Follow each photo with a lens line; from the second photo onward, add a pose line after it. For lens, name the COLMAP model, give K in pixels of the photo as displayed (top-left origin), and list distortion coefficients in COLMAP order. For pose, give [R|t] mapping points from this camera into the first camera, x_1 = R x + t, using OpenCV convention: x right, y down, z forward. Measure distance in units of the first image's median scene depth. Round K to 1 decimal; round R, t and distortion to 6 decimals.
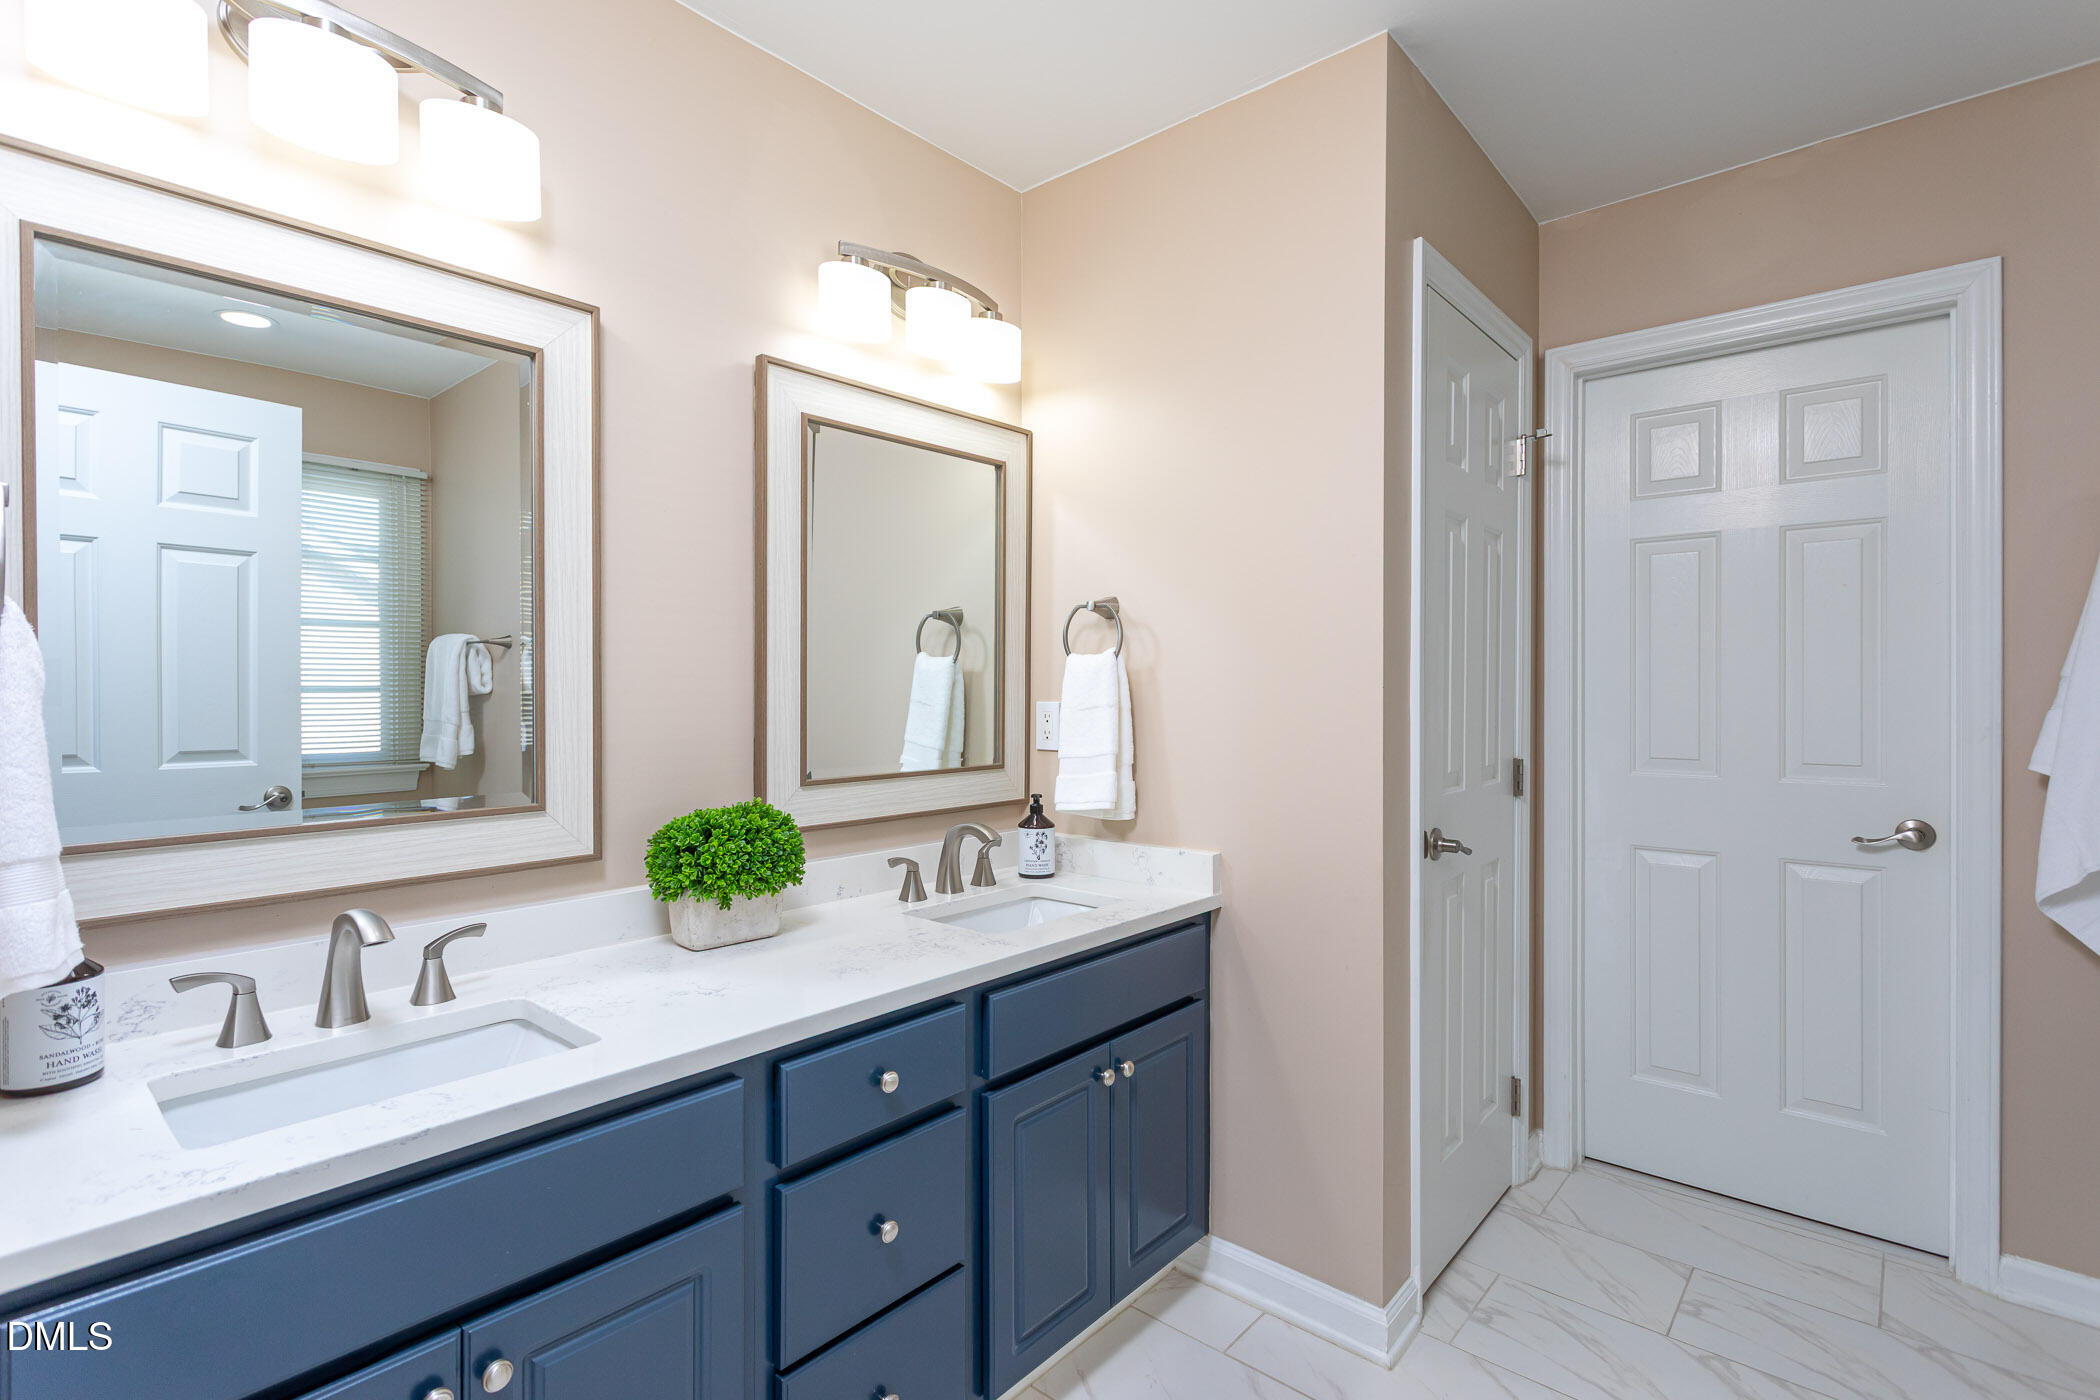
lens RADIAL K [[978.4, 0, 1045.7], [0, 978.4, 693.3], [0, 0, 1]] dist [0.001359, -0.000160]
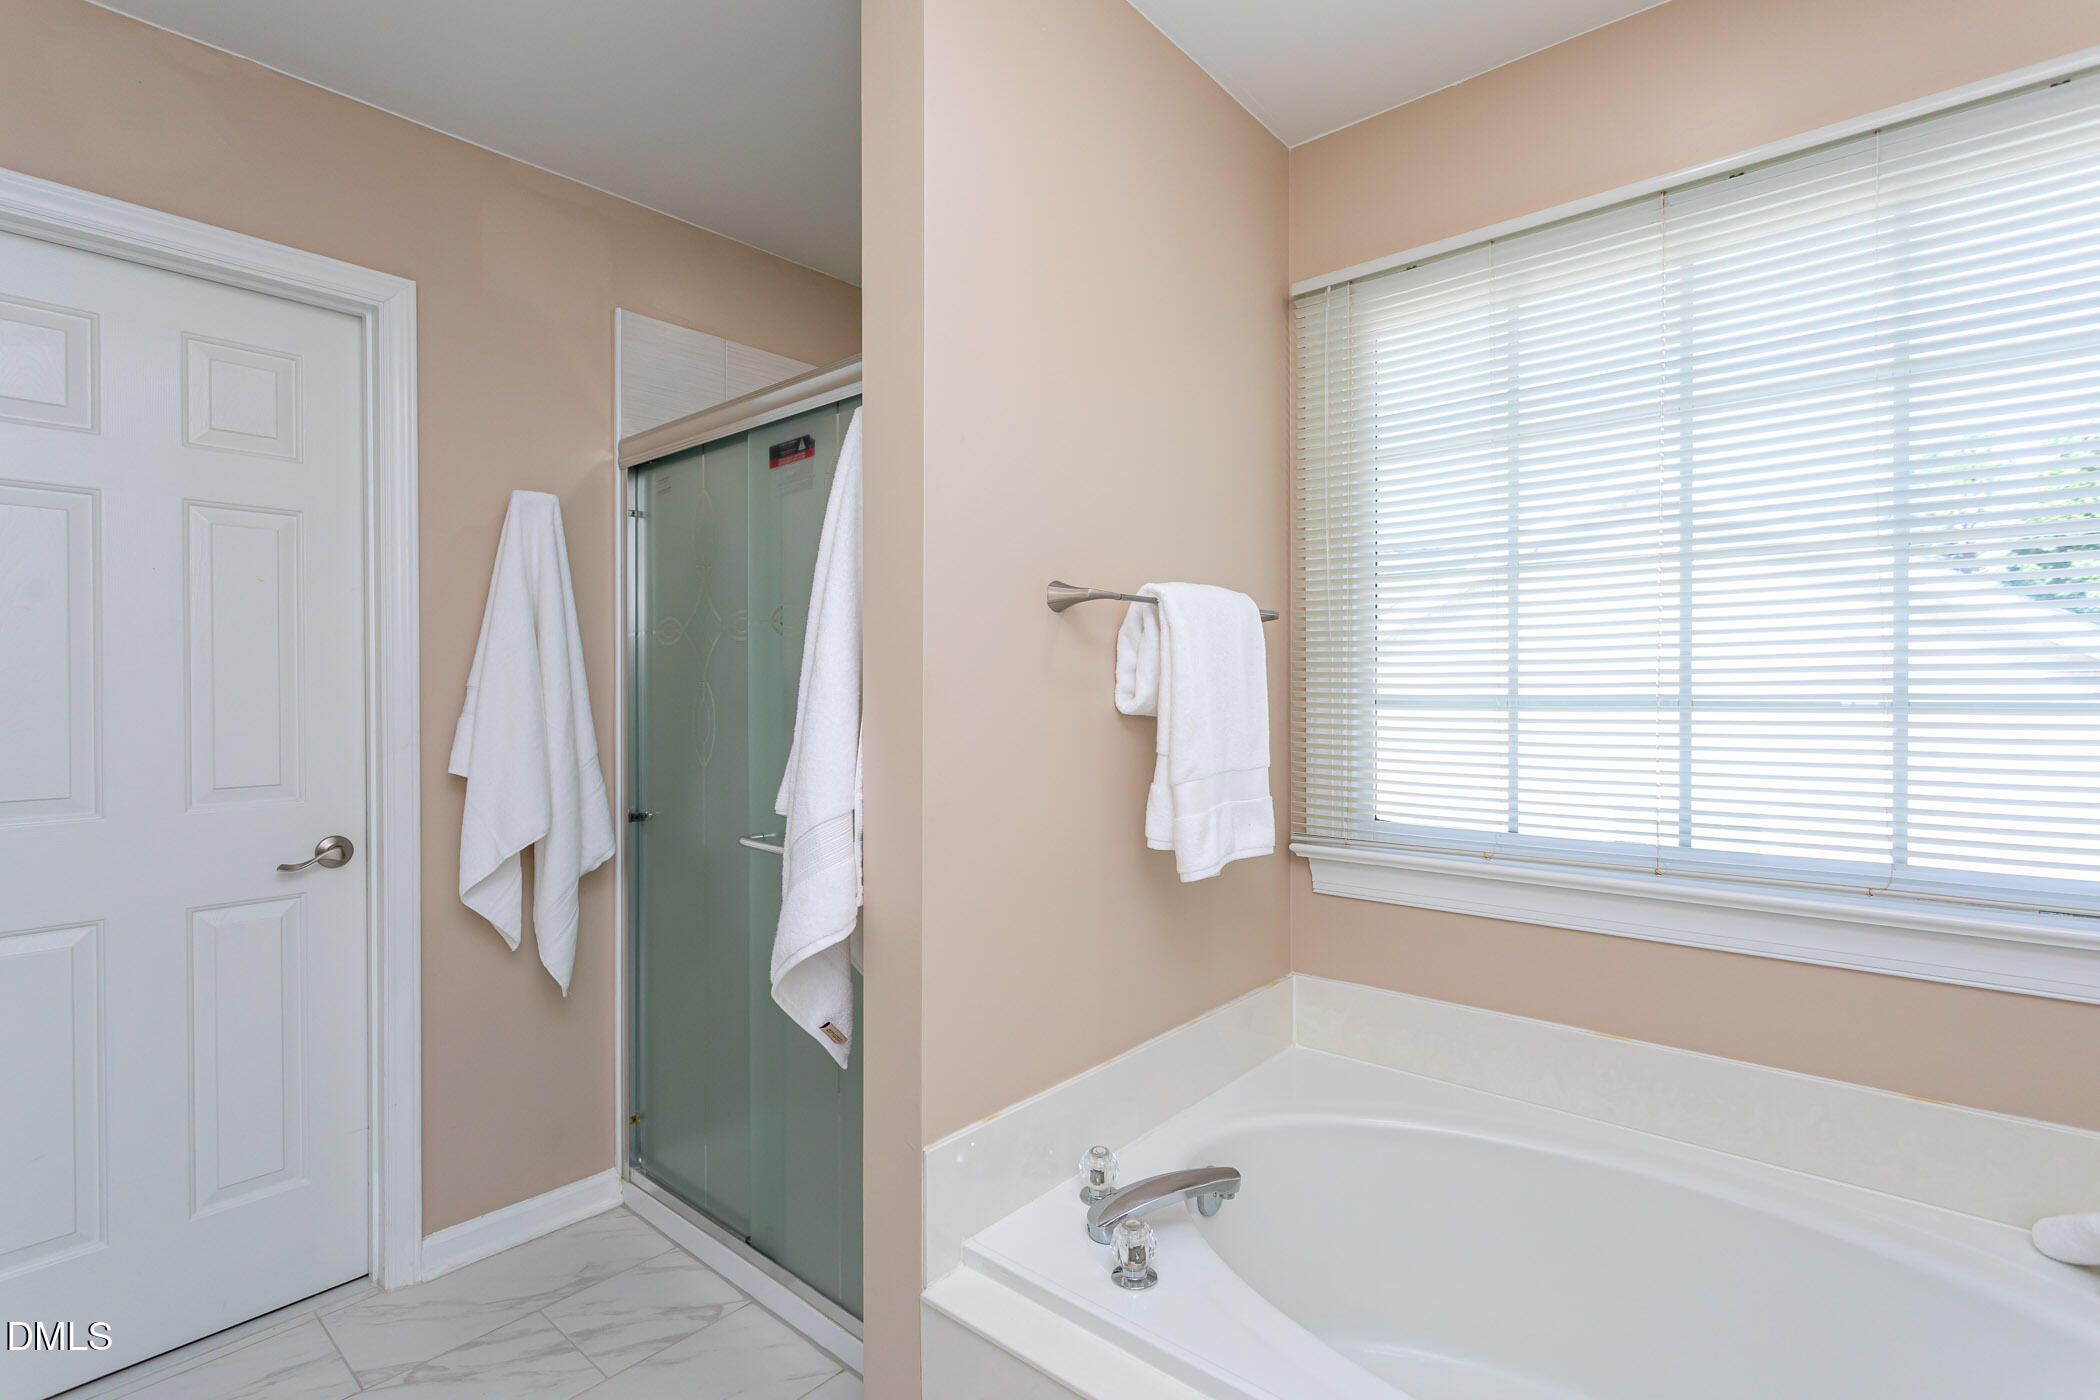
lens RADIAL K [[978.4, 0, 1045.7], [0, 978.4, 693.6], [0, 0, 1]] dist [0.001359, -0.000160]
pose [[0.004101, -0.001966, 0.999990, -0.064423], [0.005998, 0.999980, 0.001941, -0.006933], [-0.999974, 0.005990, 0.004113, 0.328458]]
